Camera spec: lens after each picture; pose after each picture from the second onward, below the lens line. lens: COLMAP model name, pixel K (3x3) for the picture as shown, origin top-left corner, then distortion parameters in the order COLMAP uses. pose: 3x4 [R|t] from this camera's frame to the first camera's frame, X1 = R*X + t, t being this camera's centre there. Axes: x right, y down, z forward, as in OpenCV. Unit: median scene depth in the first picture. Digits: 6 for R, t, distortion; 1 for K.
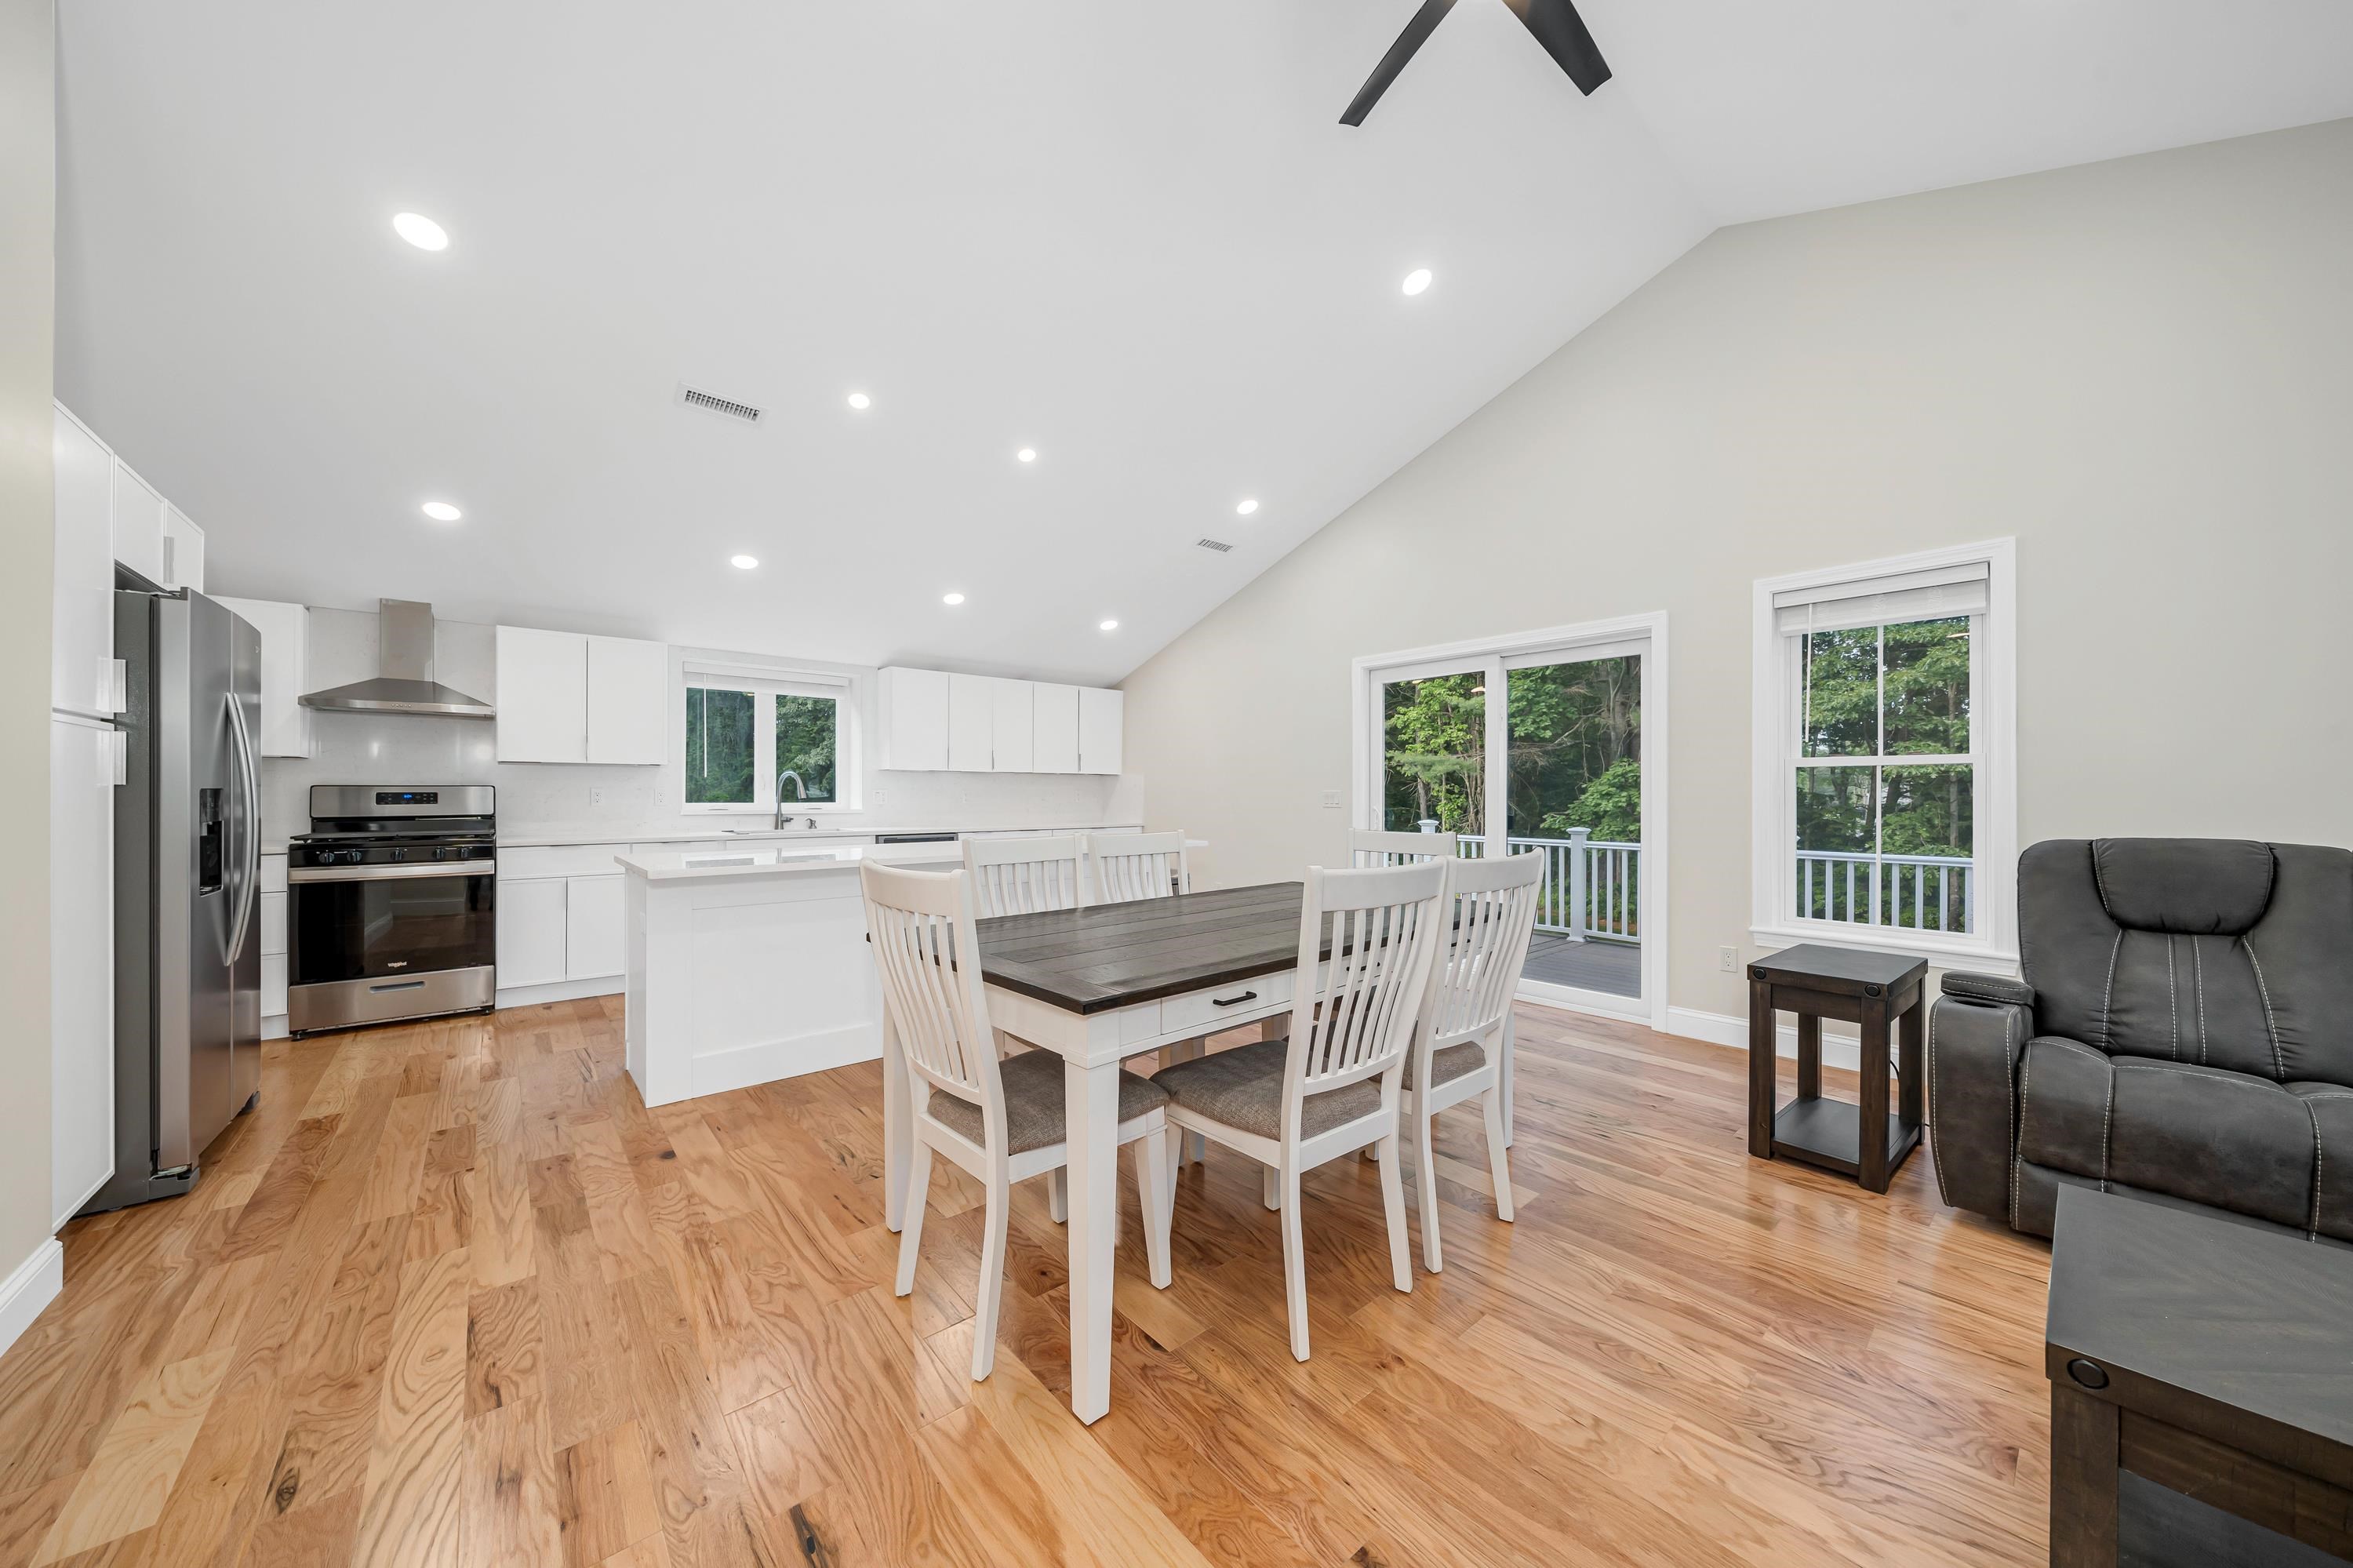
lens RADIAL K [[811.8, 0, 1154.9], [0, 811.8, 792.2], [0, 0, 1]] dist [0.000709, -0.000223]
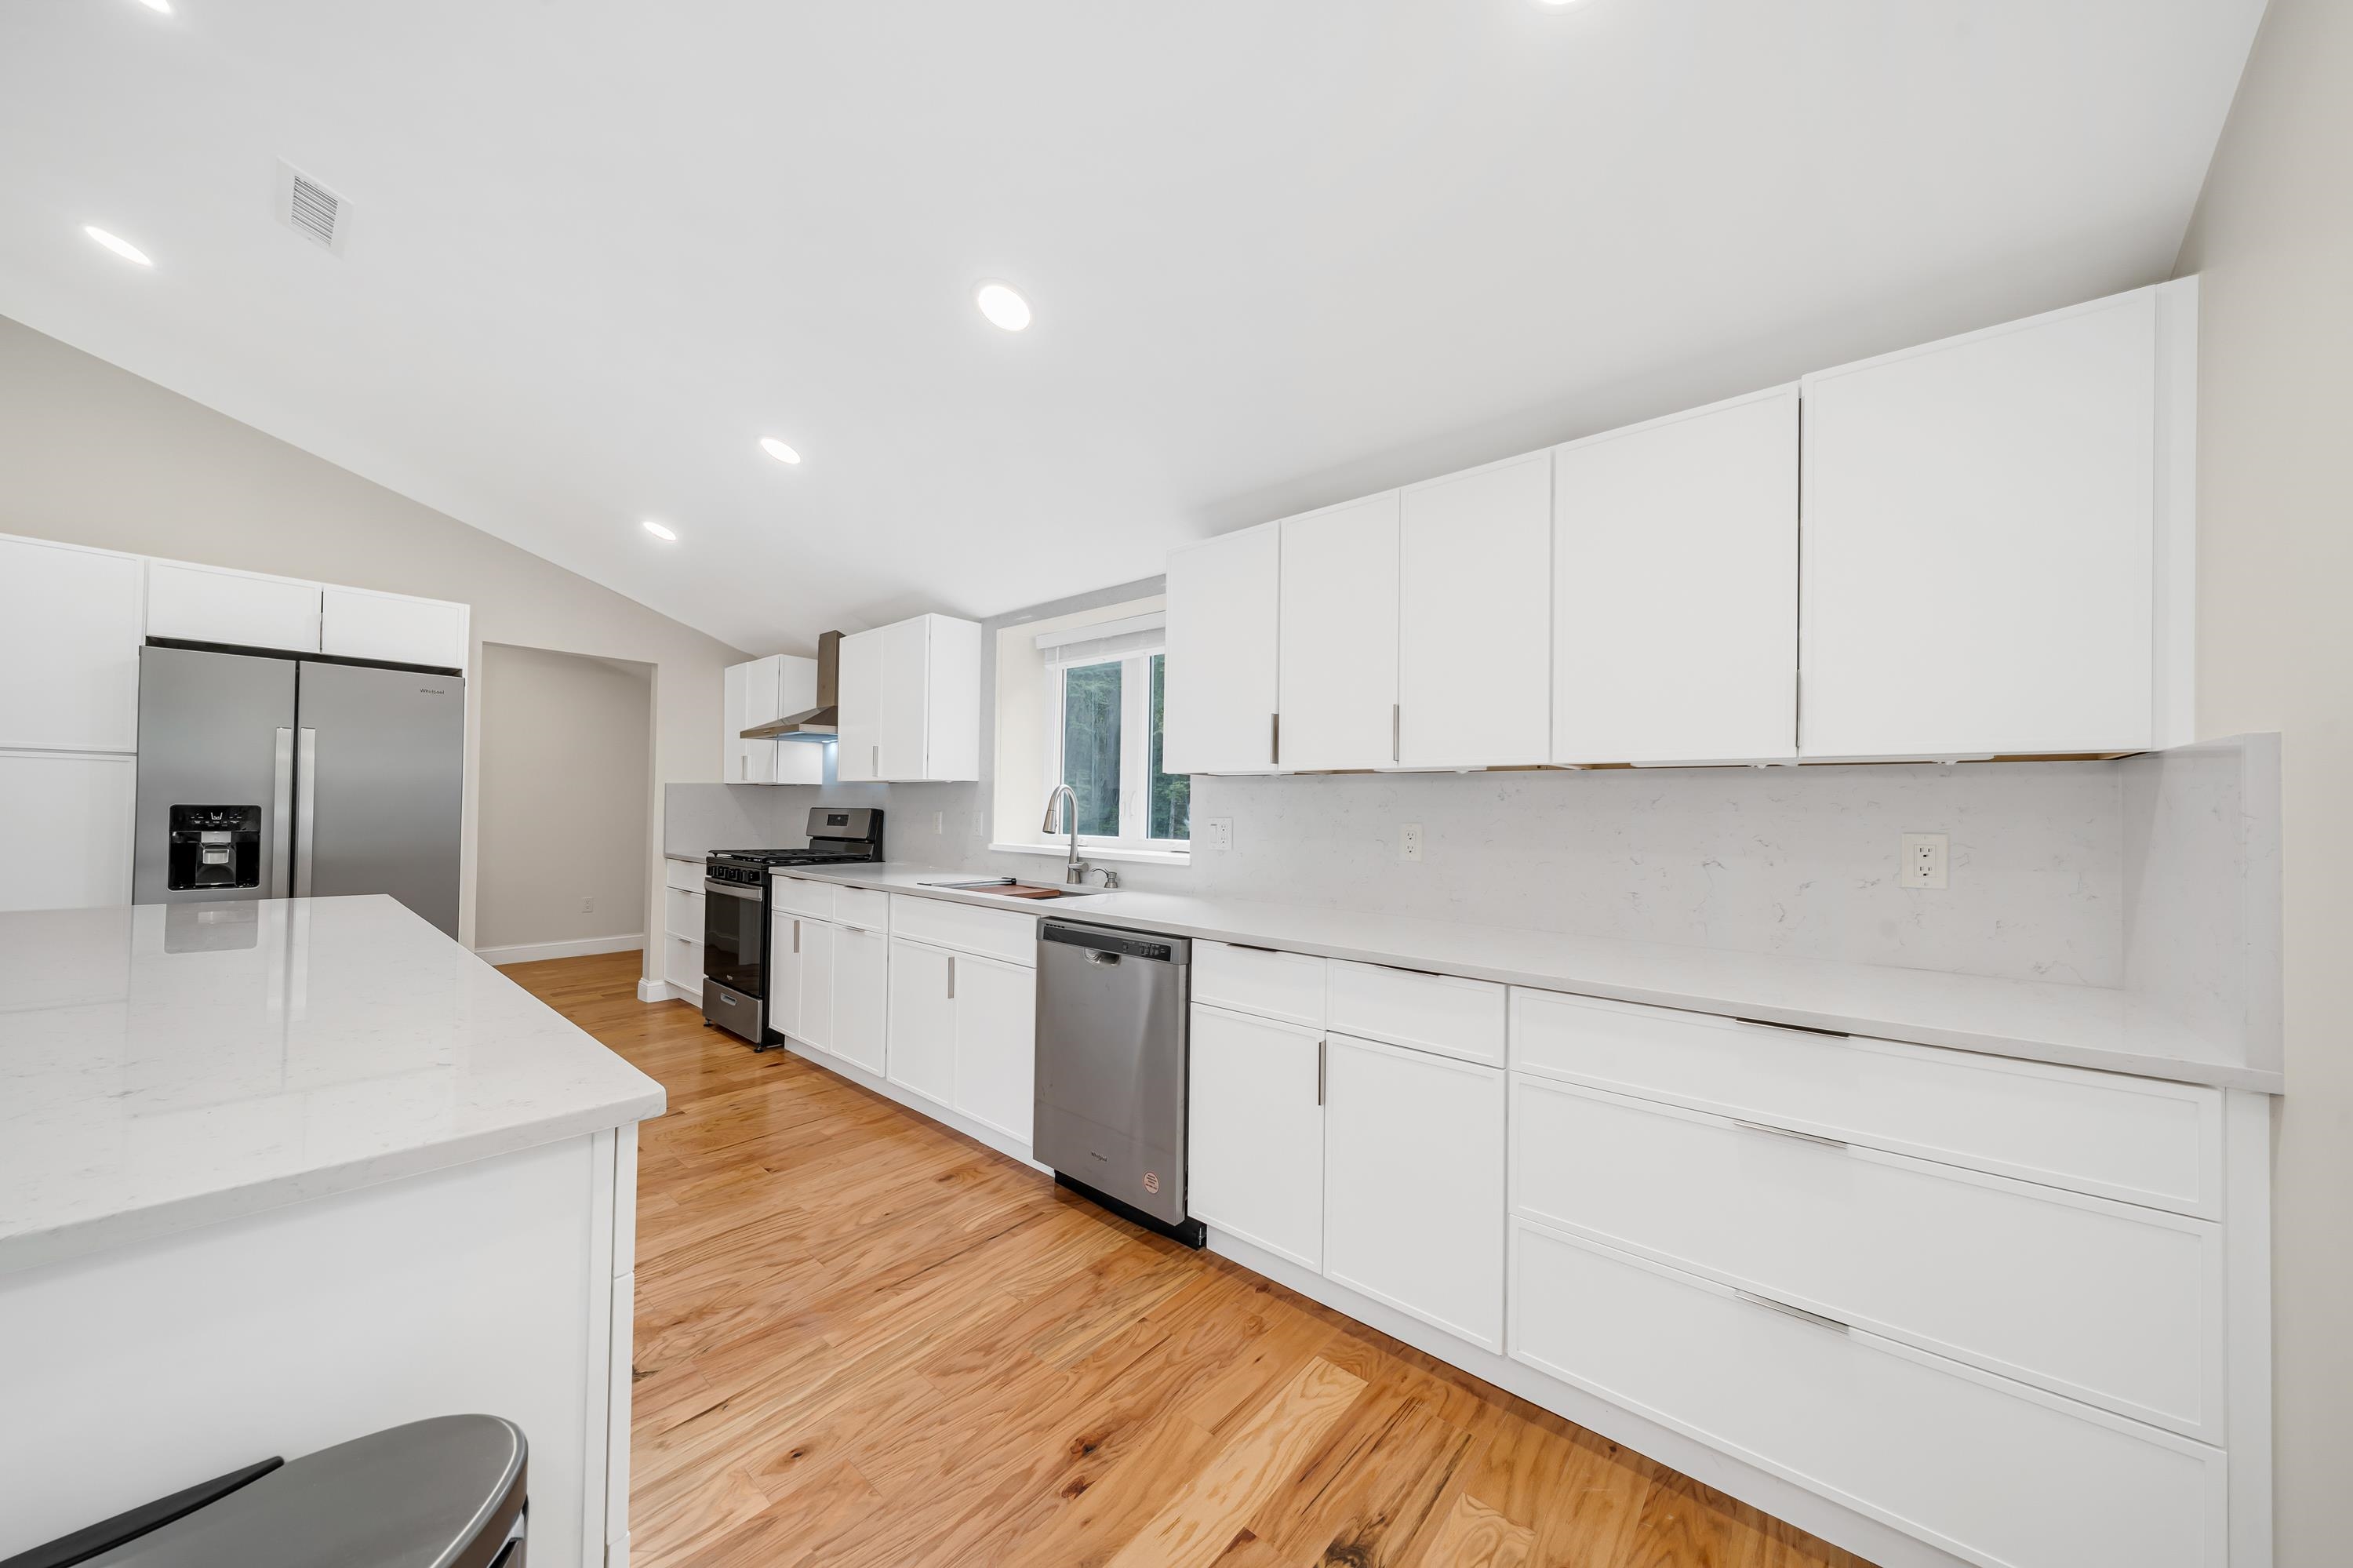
lens RADIAL K [[801.5, 0, 1171.7], [0, 801.5, 786.0], [0, 0, 1]] dist [0.001040, -0.000089]
pose [[0.160569, -0.030943, -0.986539, 0.277861], [-0.015037, 0.999316, -0.033792, -0.013585], [0.986910, 0.020261, 0.159994, 2.247325]]
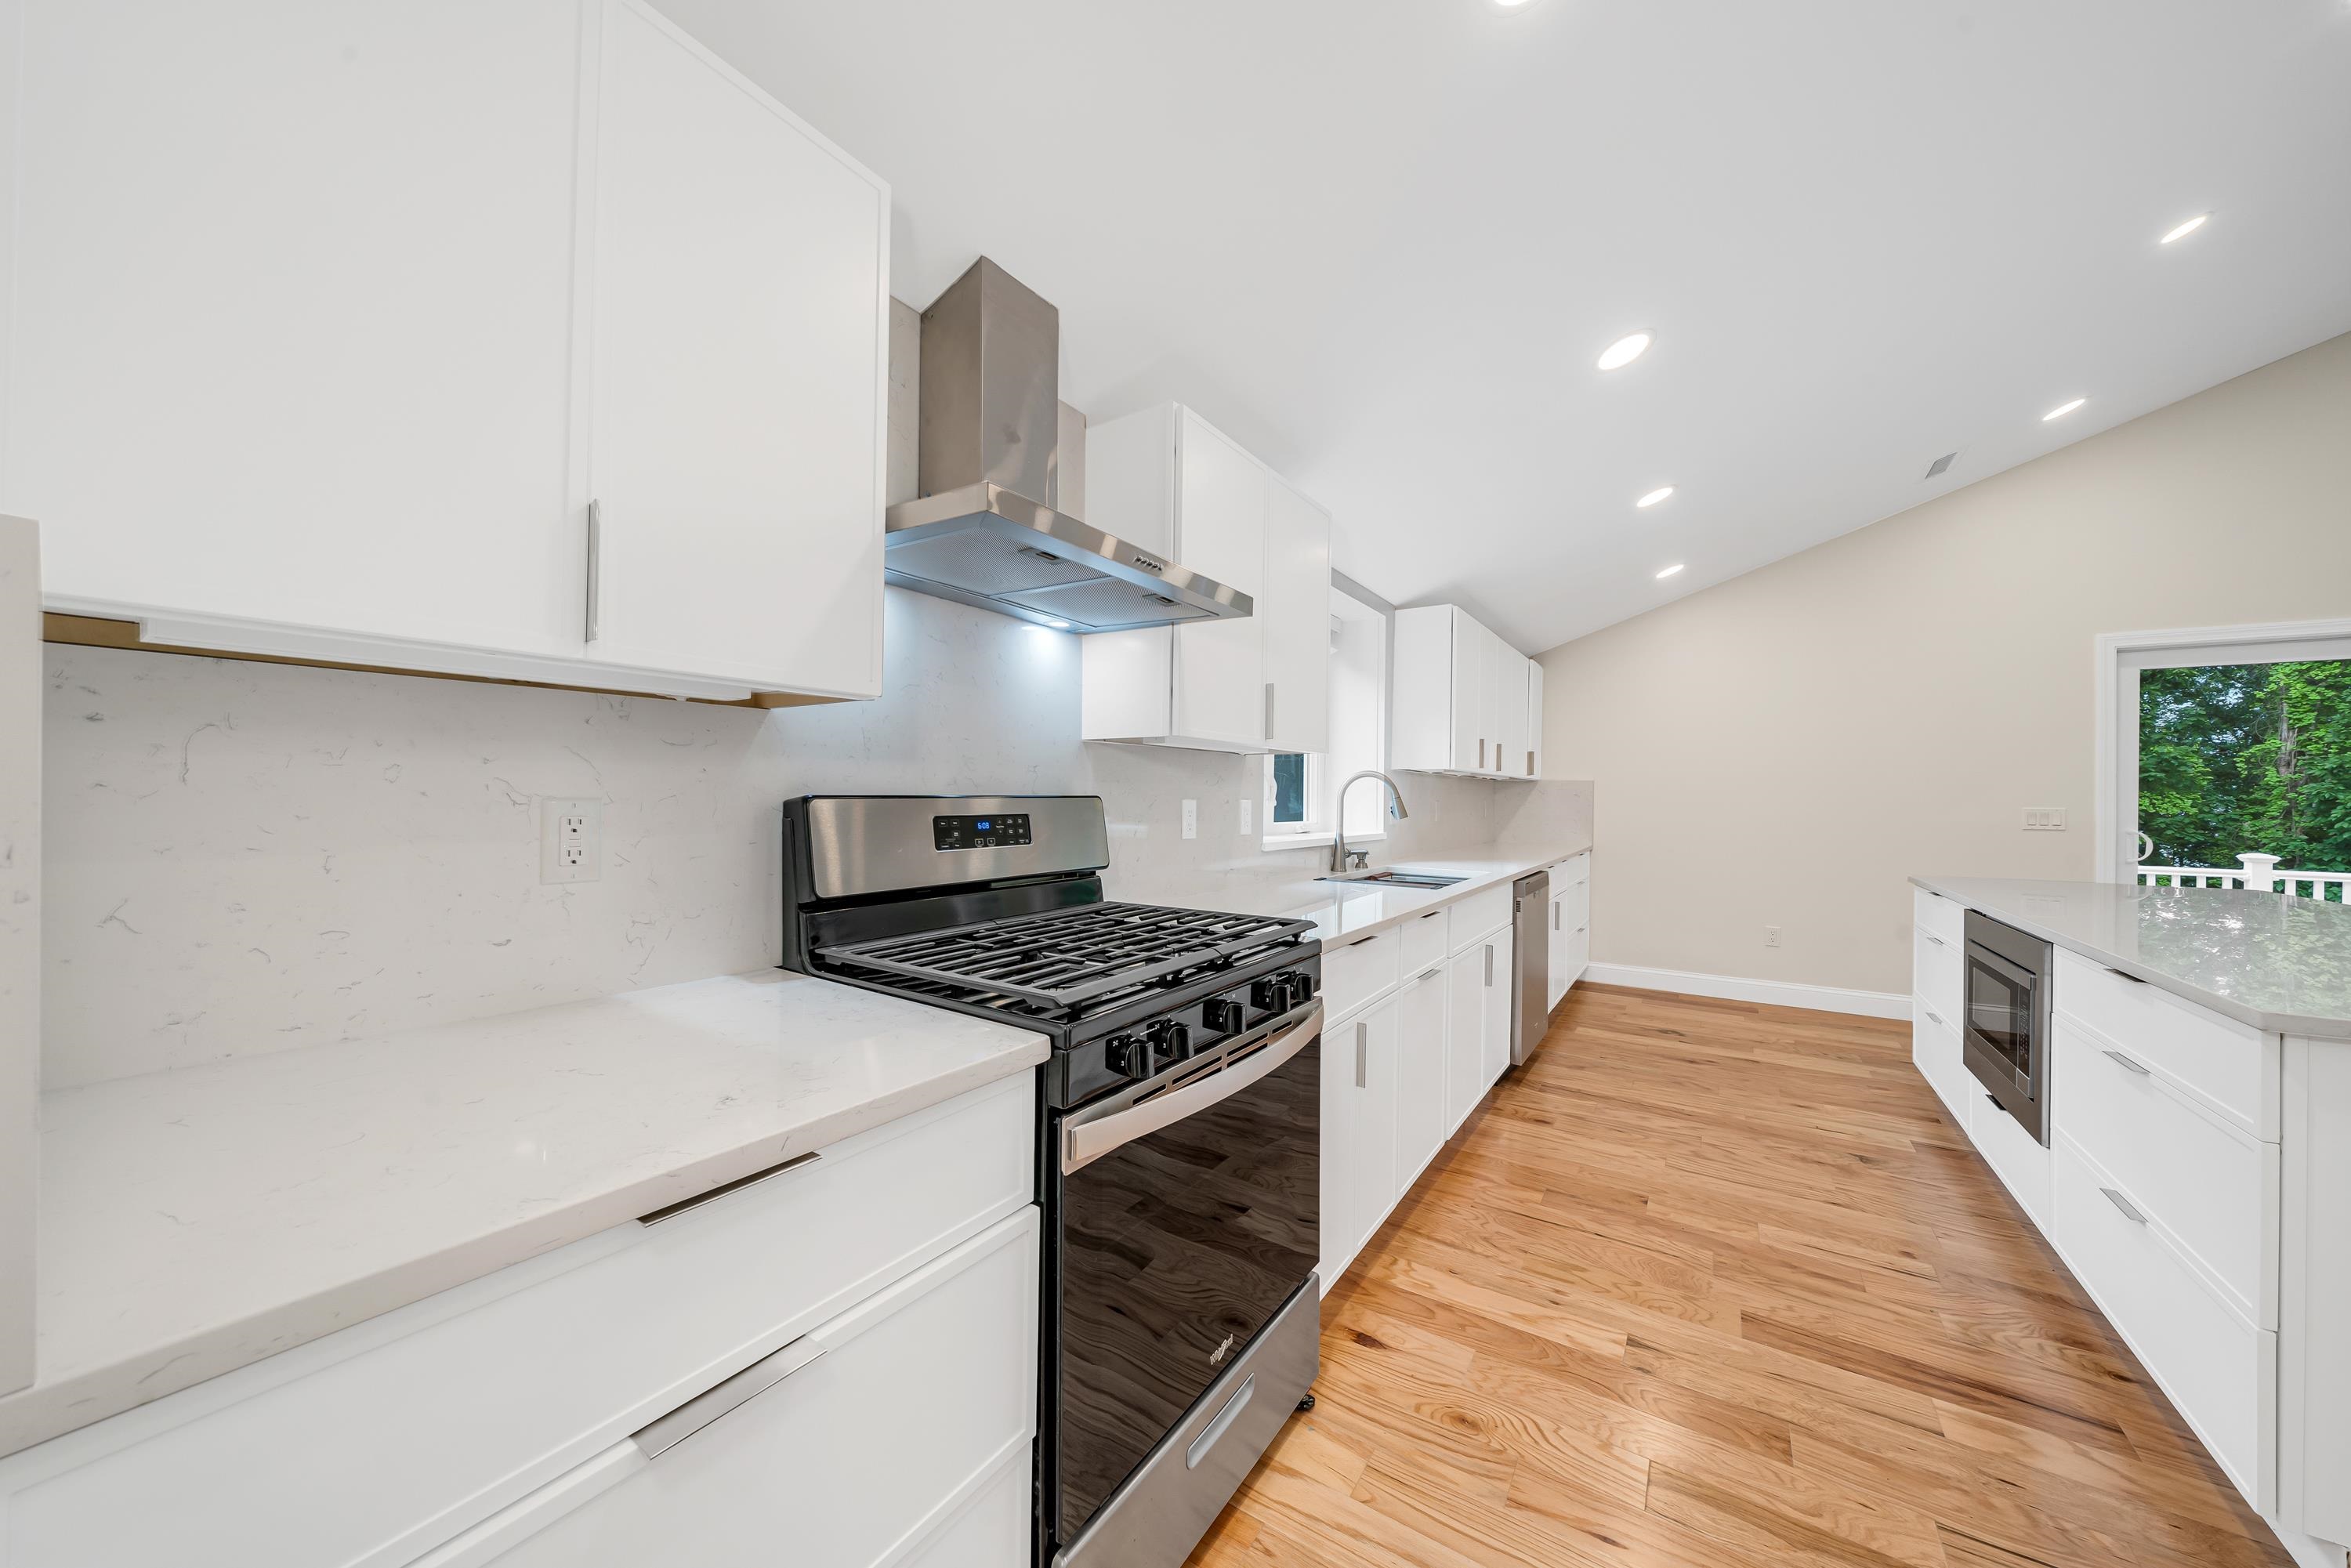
lens RADIAL K [[811.0, 0, 1191.9], [0, 811.0, 779.6], [0, 0, 1]] dist [0.000709, -0.000223]
pose [[0.955173, 0.015450, 0.295644, -1.690463], [-0.011499, 0.999820, -0.015098, -0.018181], [-0.295824, 0.011022, 0.955179, 1.123227]]
